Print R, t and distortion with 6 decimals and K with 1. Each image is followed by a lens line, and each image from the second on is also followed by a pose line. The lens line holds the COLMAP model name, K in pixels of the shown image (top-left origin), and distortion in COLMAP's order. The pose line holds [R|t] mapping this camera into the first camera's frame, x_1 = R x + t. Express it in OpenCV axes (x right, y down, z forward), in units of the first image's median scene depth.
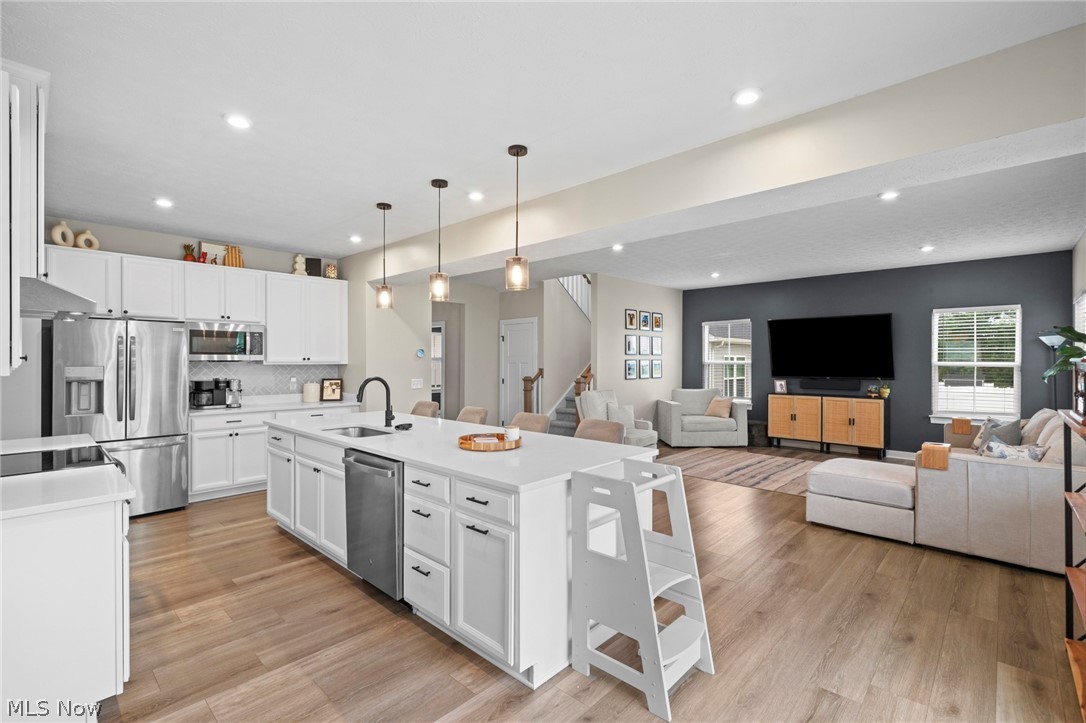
lens RADIAL K [[487.8, 0, 543.0], [0, 487.8, 361.5], [0, 0, 1]] dist [0.003873, 0.000632]
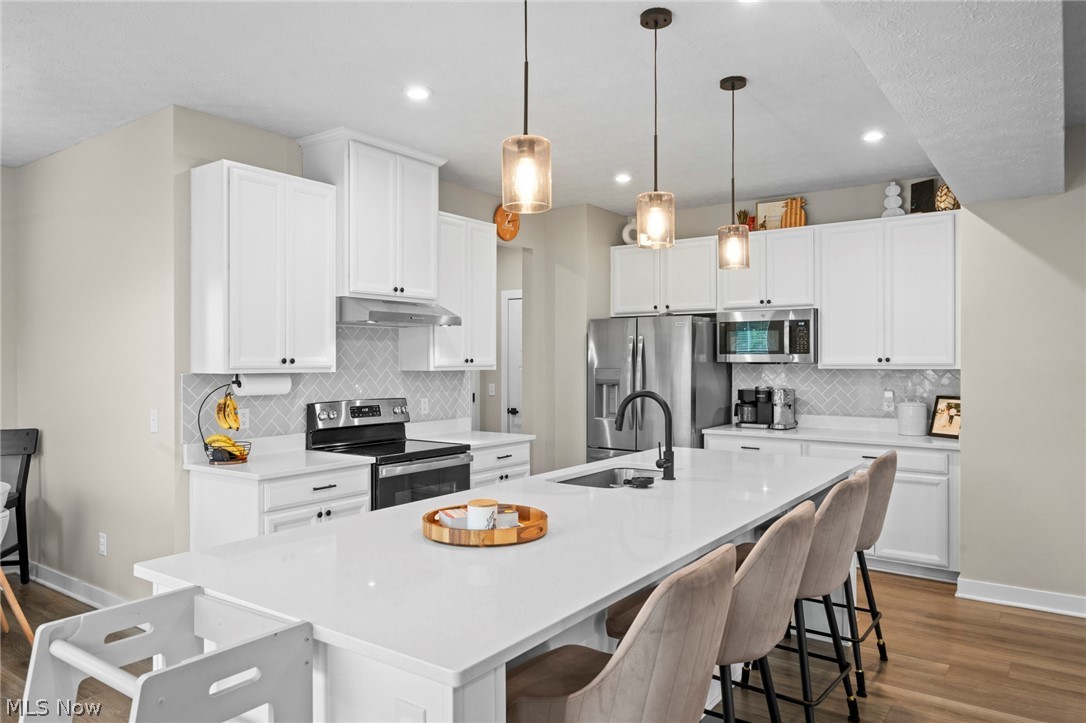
lens RADIAL K [[727.2, 0, 543.0], [0, 727.2, 361.5], [0, 0, 1]] dist [0.008053, 0.002779]
pose [[0.131805, 0.003484, -0.991270, 0.281067], [-0.000659, 0.999994, 0.003427, -0.005118], [0.991275, 0.000201, 0.131806, 0.413986]]
